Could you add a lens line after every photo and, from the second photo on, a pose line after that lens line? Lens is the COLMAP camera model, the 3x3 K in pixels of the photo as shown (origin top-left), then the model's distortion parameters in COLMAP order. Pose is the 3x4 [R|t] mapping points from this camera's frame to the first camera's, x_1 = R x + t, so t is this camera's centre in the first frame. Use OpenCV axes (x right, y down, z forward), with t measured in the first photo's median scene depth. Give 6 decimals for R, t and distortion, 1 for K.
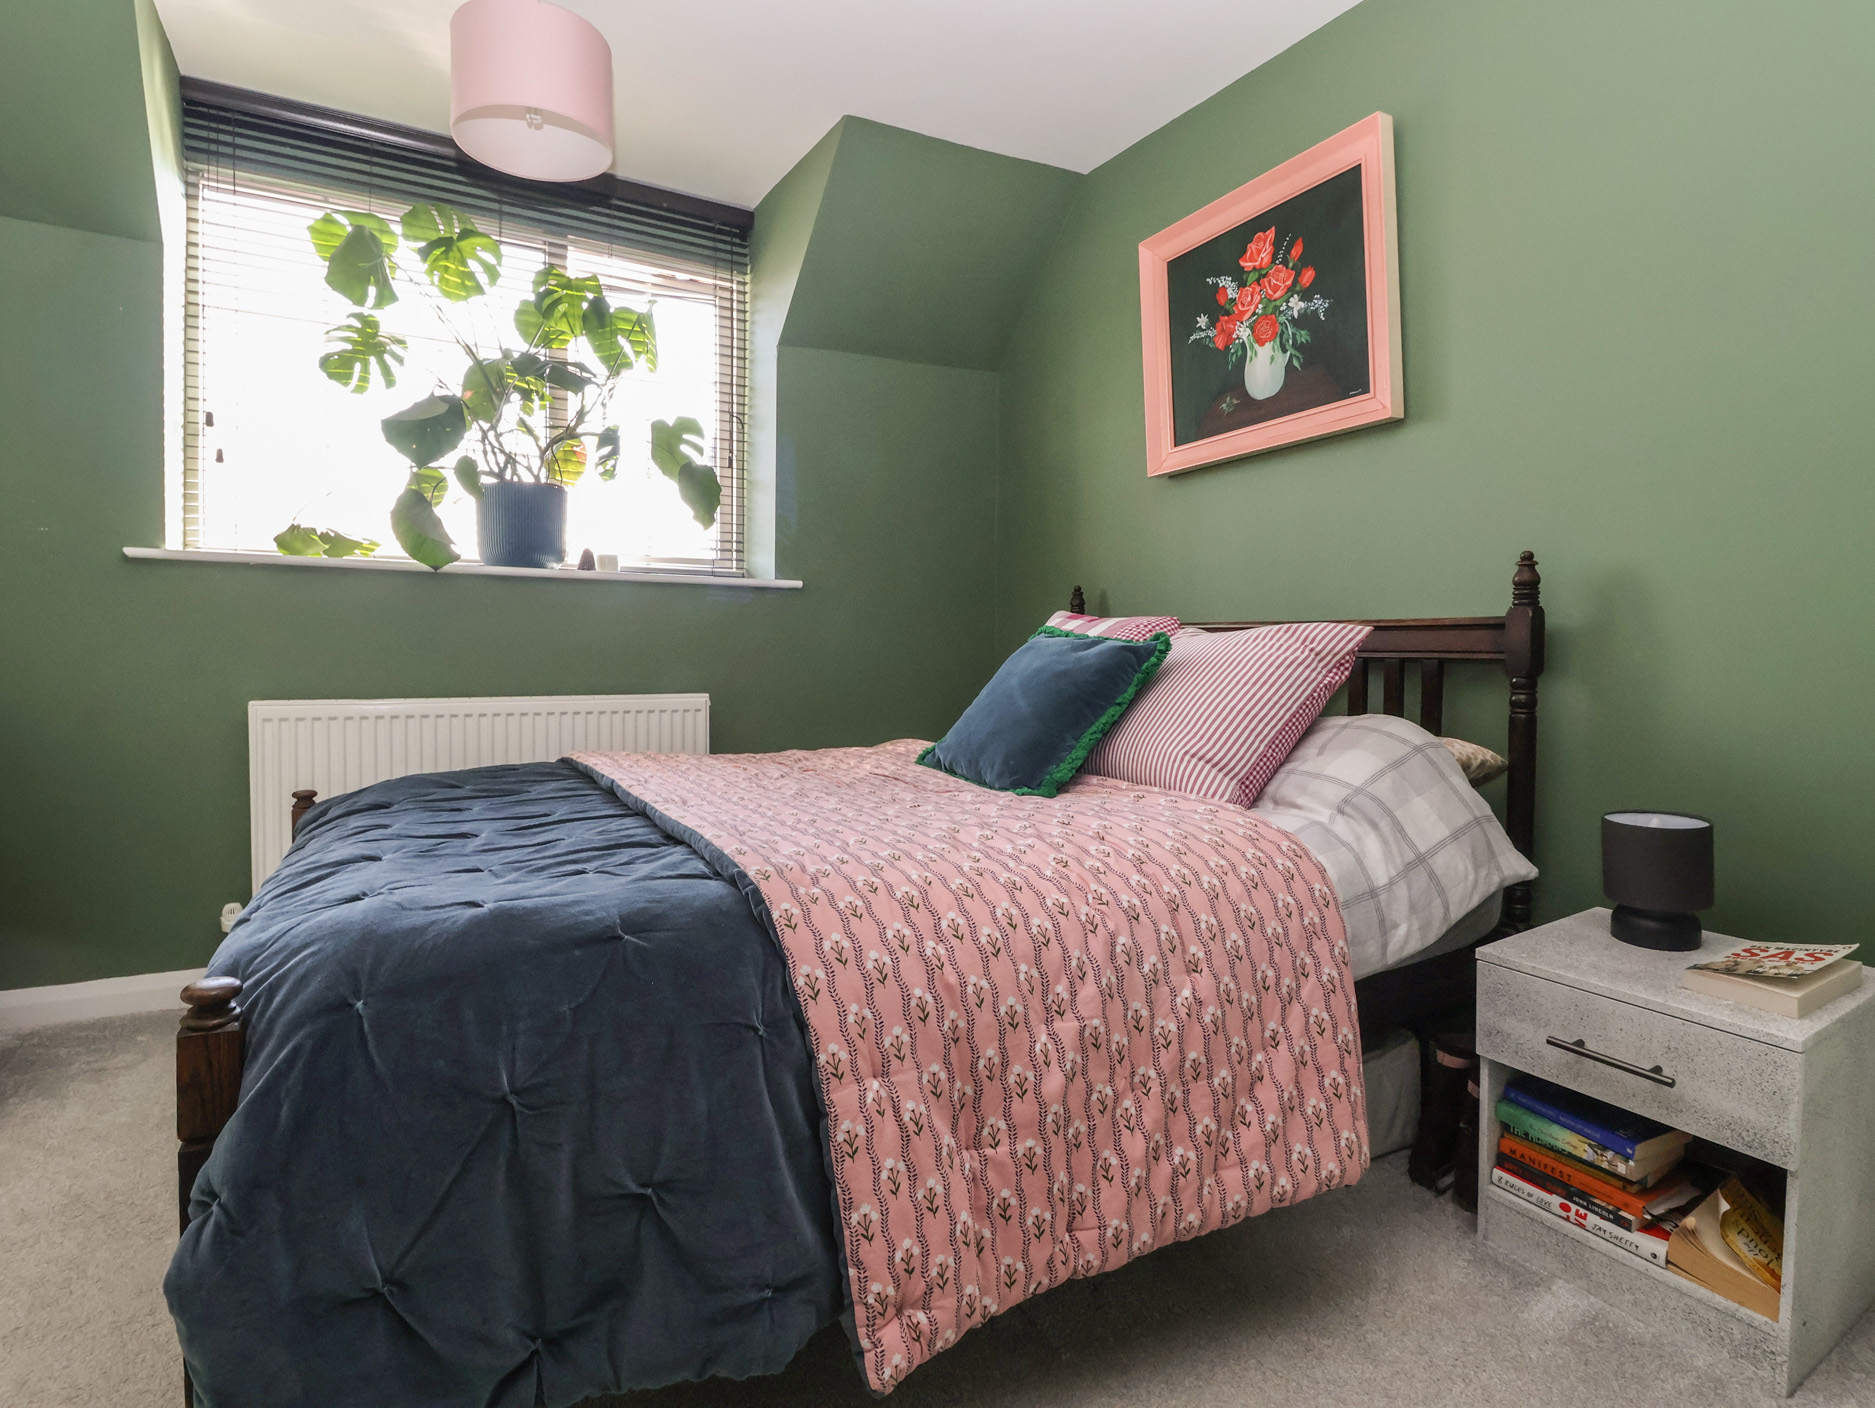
lens RADIAL K [[968.6, 0, 934.4], [0, 968.6, 697.0], [0, 0, 1]] dist [-0.004922, -0.010738]
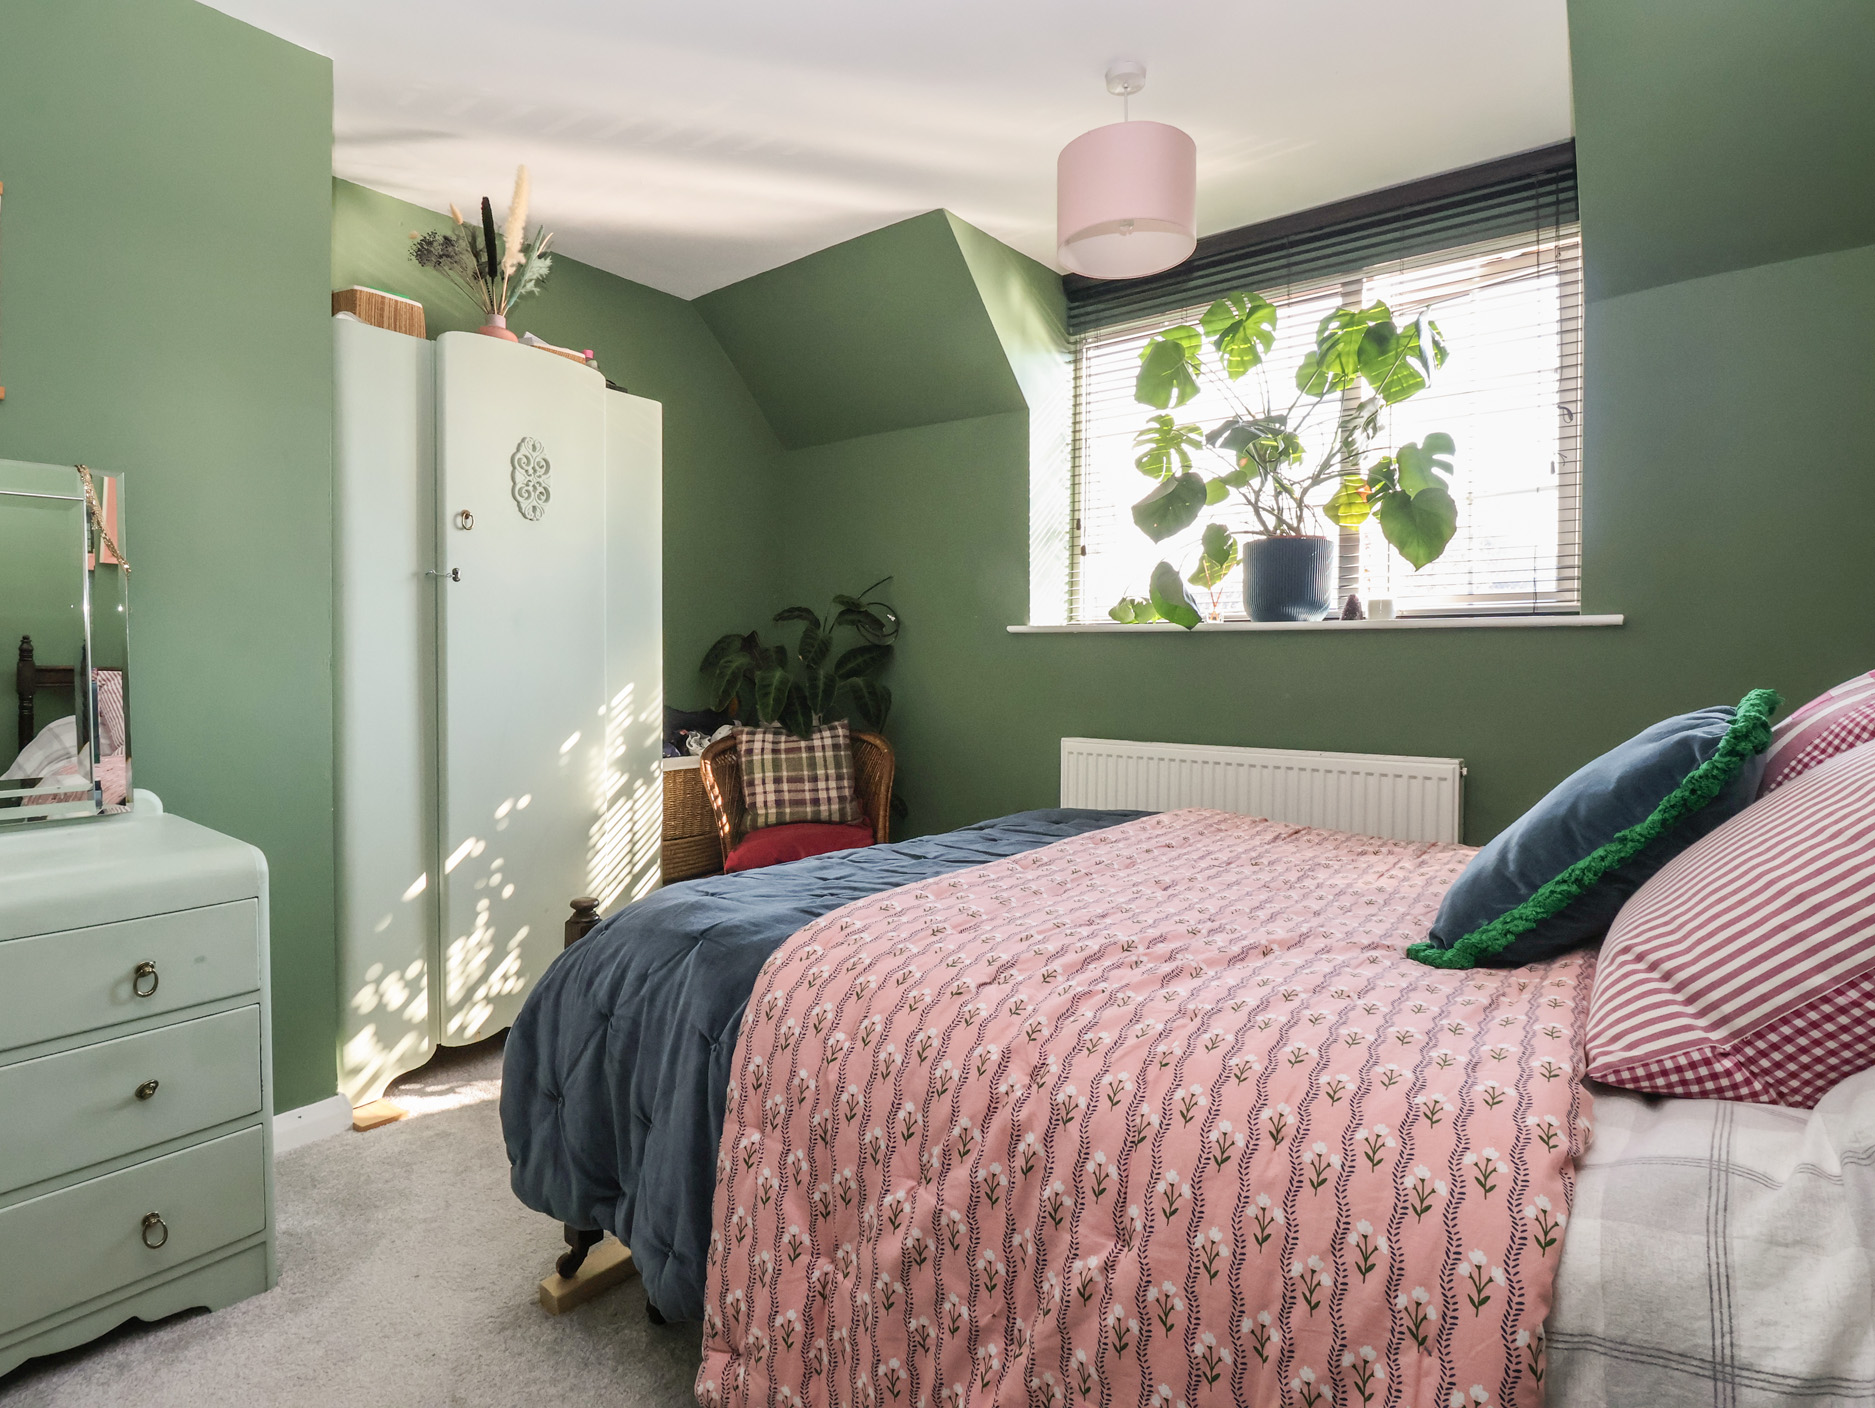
lens RADIAL K [[968.6, 0, 932.5], [0, 968.6, 703.5], [0, 0, 1]] dist [-0.004922, -0.010738]
pose [[0.384147, 0.025880, -0.922909, 0.382125], [-0.049060, 0.998767, 0.007587, -0.038519], [0.921967, 0.042363, 0.384943, 0.285817]]
